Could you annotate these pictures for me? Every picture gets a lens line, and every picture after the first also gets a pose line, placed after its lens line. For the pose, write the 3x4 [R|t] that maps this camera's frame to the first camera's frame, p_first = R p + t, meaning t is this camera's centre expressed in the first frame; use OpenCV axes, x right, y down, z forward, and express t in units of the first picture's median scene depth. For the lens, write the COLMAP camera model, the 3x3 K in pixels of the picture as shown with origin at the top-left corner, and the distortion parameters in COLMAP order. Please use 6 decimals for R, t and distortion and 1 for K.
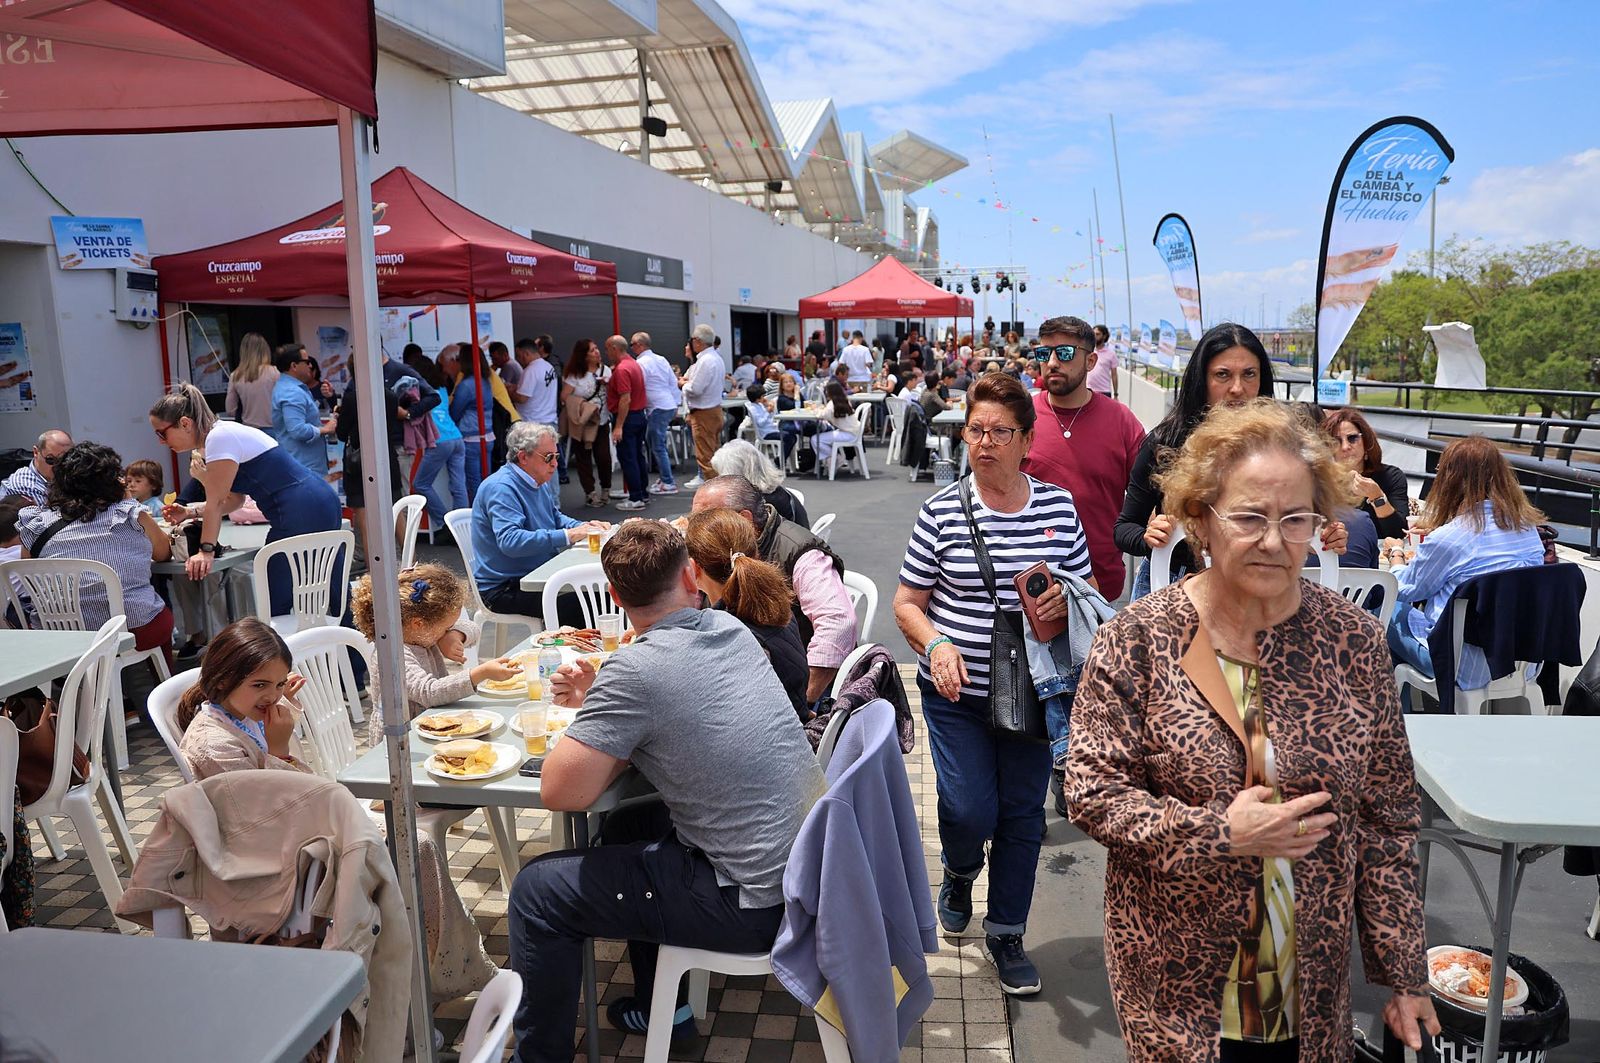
lens RADIAL K [[1096.8, 0, 699.9], [0, 1096.8, 534.5], [0, 0, 1]] dist [-0.084106, 0.045715]
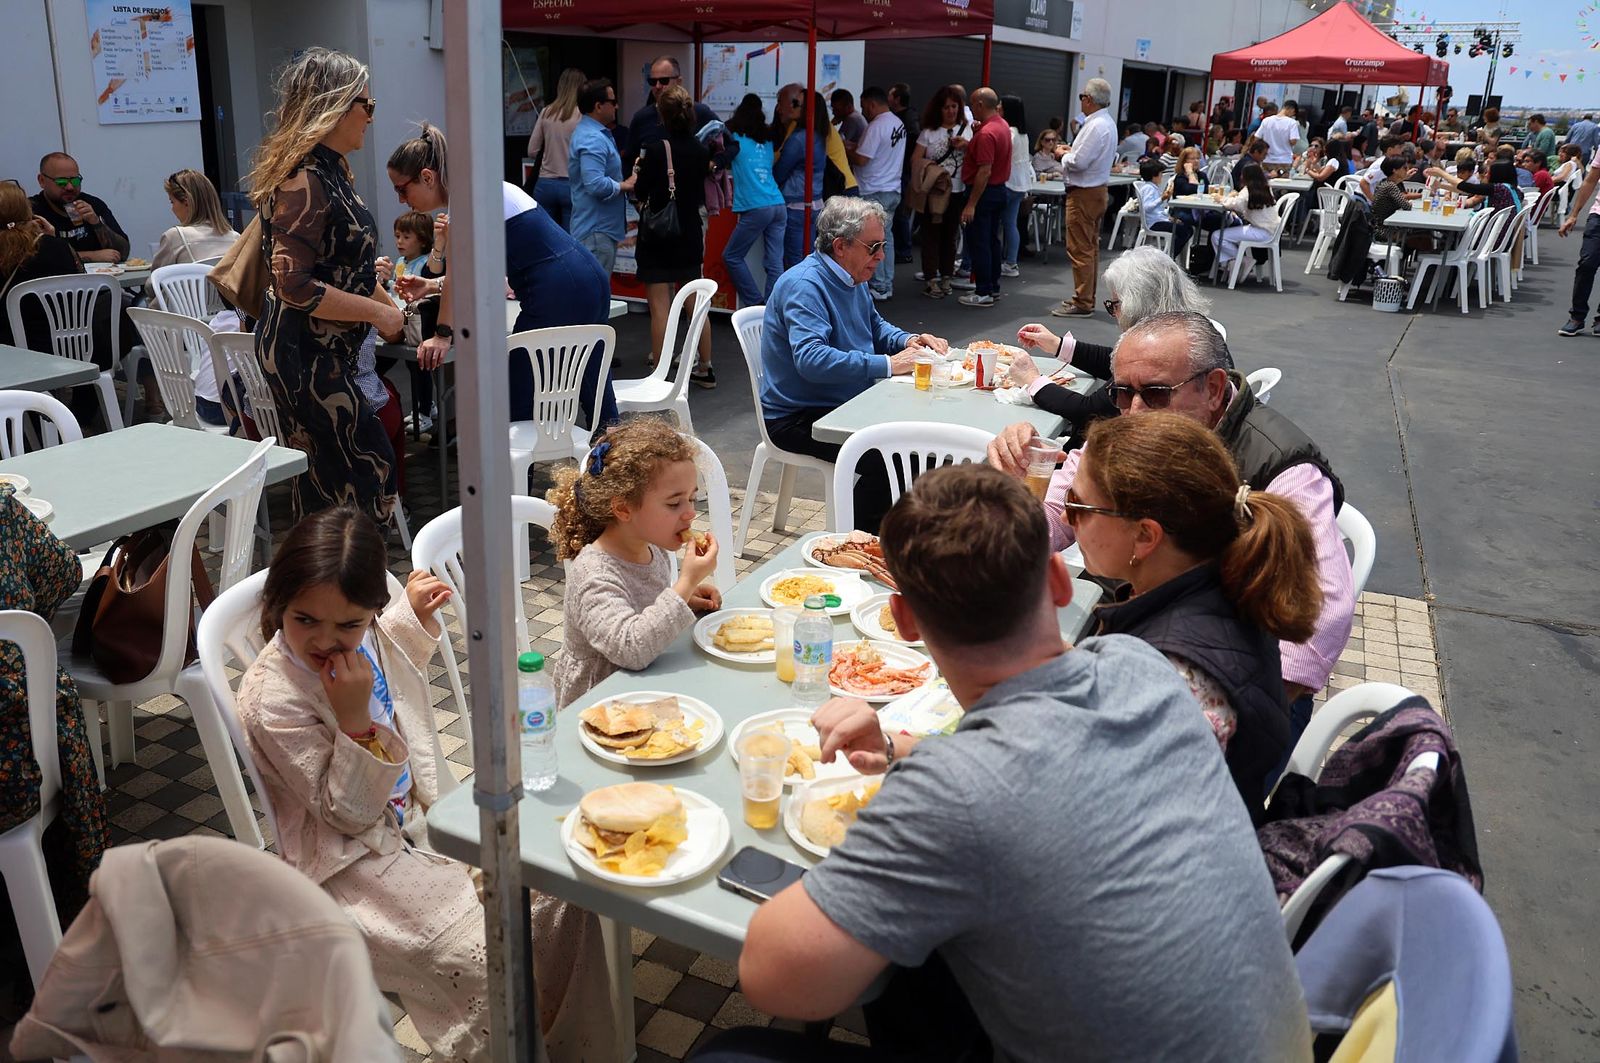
lens RADIAL K [[1096.8, 0, 699.9], [0, 1096.8, 534.5], [0, 0, 1]] dist [-0.084106, 0.045715]
pose [[0.951245, 0.144277, -0.272613, -0.010920], [-0.083827, 0.971514, 0.221660, -0.017517], [0.296828, -0.188000, 0.936242, 0.118337]]
